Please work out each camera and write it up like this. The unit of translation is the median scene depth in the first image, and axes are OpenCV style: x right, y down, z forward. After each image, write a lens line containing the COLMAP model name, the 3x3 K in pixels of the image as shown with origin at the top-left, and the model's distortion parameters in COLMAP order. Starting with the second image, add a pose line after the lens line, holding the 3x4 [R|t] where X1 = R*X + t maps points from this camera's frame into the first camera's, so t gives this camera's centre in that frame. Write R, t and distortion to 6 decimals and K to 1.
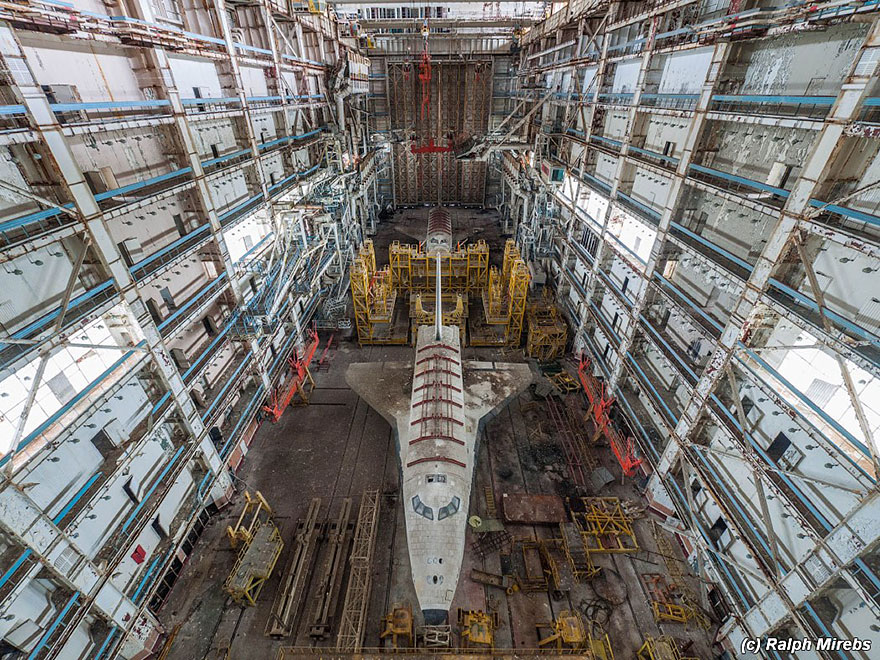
lens RADIAL K [[366.2, 0, 440.0], [0, 366.2, 330.0], [0, 0, 1]] dist [0.012515, -0.000122]
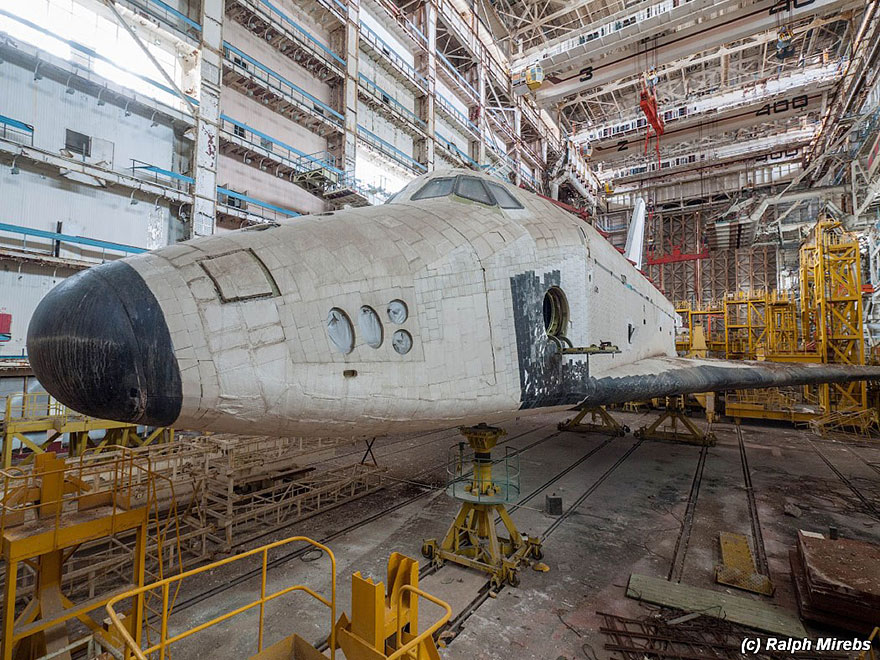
lens RADIAL K [[427.3, 0, 438.8], [0, 427.3, 342.7], [0, 0, 1]] dist [-0.002476, -0.000550]
pose [[0.830910, -0.020392, -0.556032, 0.070146], [-0.304227, 0.820069, -0.484698, 0.288342], [0.465869, 0.571901, 0.675200, 0.334740]]
